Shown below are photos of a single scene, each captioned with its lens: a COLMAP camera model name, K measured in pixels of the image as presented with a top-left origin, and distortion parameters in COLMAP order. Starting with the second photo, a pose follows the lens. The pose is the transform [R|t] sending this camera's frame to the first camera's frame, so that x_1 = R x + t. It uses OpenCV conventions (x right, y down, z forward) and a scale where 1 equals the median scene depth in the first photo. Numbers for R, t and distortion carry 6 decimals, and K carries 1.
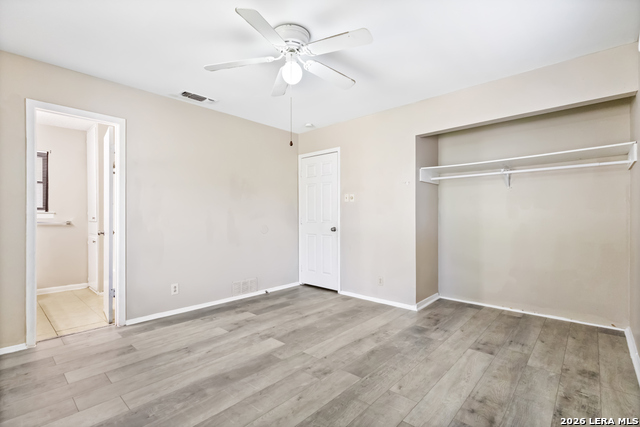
lens RADIAL K [[295.8, 0, 319.9], [0, 295.8, 217.4], [0, 0, 1]] dist [0.000666, 0.000647]
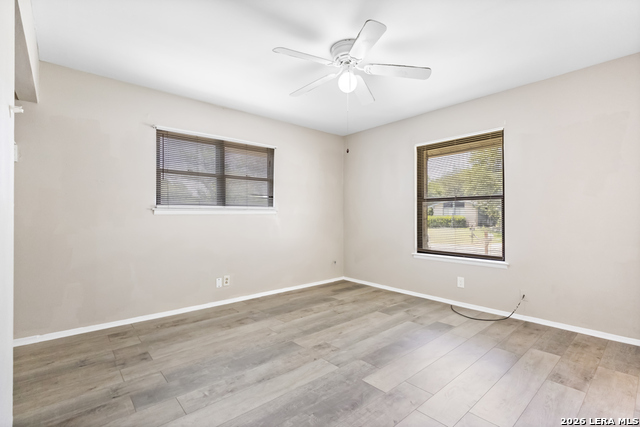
lens RADIAL K [[295.8, 0, 321.1], [0, 295.8, 215.2], [0, 0, 1]] dist [0.000666, 0.000647]
pose [[-0.993635, 0.004284, 0.112570, -0.108486], [0.004800, 0.999979, 0.004316, 0.004719], [-0.112549, 0.004828, -0.993634, 1.914677]]
